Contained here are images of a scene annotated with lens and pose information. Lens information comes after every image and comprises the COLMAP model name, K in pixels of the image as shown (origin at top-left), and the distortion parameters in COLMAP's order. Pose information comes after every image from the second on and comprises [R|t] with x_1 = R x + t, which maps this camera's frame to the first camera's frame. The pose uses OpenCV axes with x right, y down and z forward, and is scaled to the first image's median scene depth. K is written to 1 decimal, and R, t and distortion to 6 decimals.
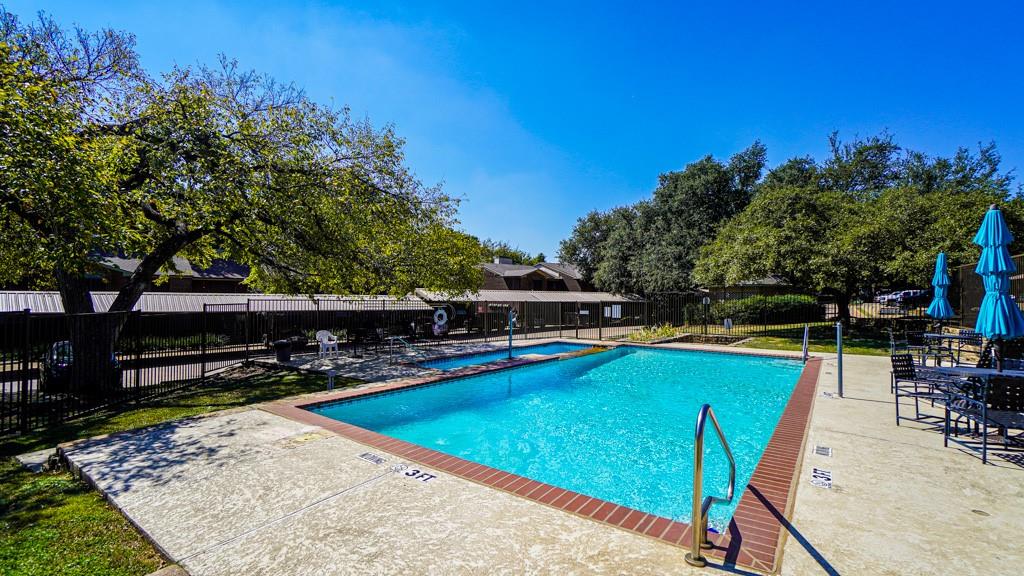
lens RADIAL K [[457.4, 0, 501.7], [0, 457.4, 287.4], [0, 0, 1]] dist [-0.066592, 0.025446]
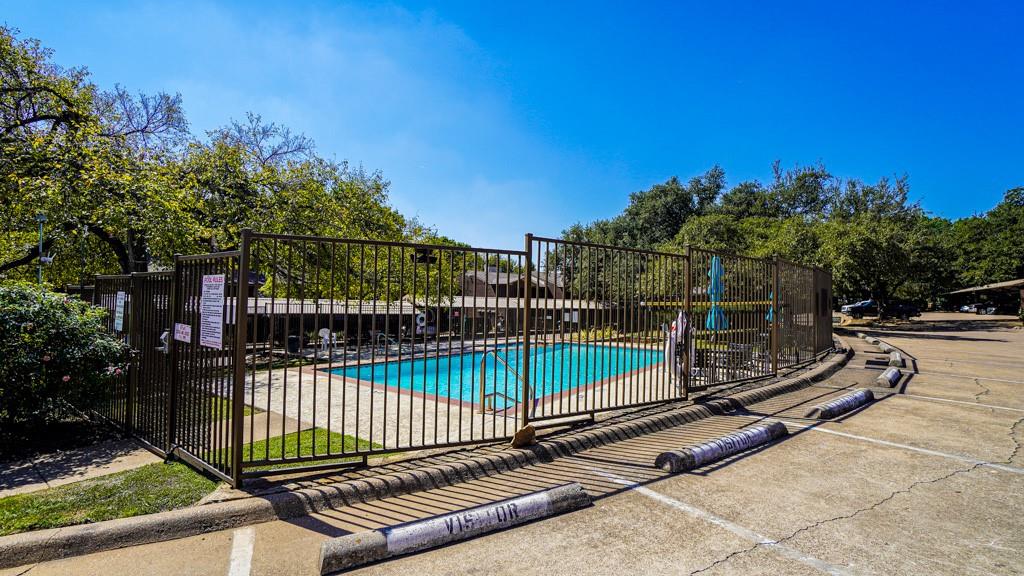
lens RADIAL K [[467.9, 0, 502.1], [0, 467.9, 287.1], [0, 0, 1]] dist [-0.067065, 0.025780]
pose [[0.999929, 0.011758, -0.001772, 0.063429], [-0.011780, 0.999844, -0.013153, -0.005691], [0.001617, 0.013173, 0.999912, -0.183933]]
